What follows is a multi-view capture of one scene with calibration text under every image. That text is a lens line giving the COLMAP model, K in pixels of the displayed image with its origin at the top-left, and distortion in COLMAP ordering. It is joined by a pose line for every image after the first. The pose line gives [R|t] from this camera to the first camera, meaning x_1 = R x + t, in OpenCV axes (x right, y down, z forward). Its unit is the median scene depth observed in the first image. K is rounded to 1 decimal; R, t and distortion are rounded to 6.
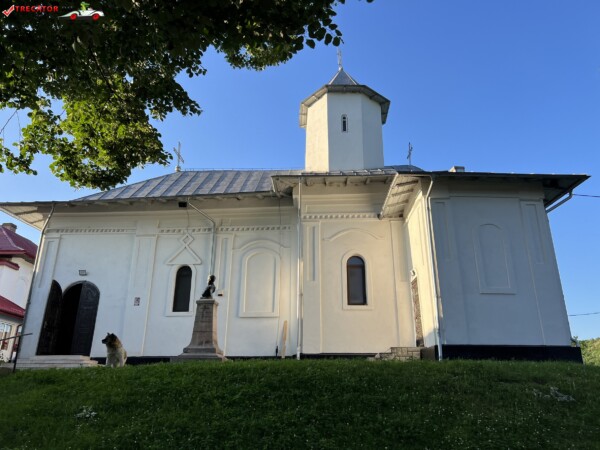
lens RADIAL K [[451.2, 0, 300.0], [0, 451.2, 225.0], [0, 0, 1]] dist [0.052201, -0.054287]
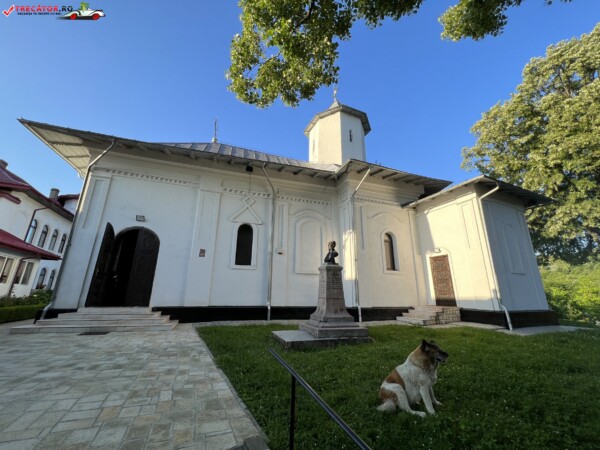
lens RADIAL K [[242.1, 0, 300.0], [0, 242.1, 225.0], [0, 0, 1]] dist [0.000012, 0.000266]
pose [[0.921637, 0.118131, 0.369636, -0.349215], [-0.143611, 0.988739, 0.042085, 0.047886], [-0.360502, -0.091871, 0.928223, 0.395271]]
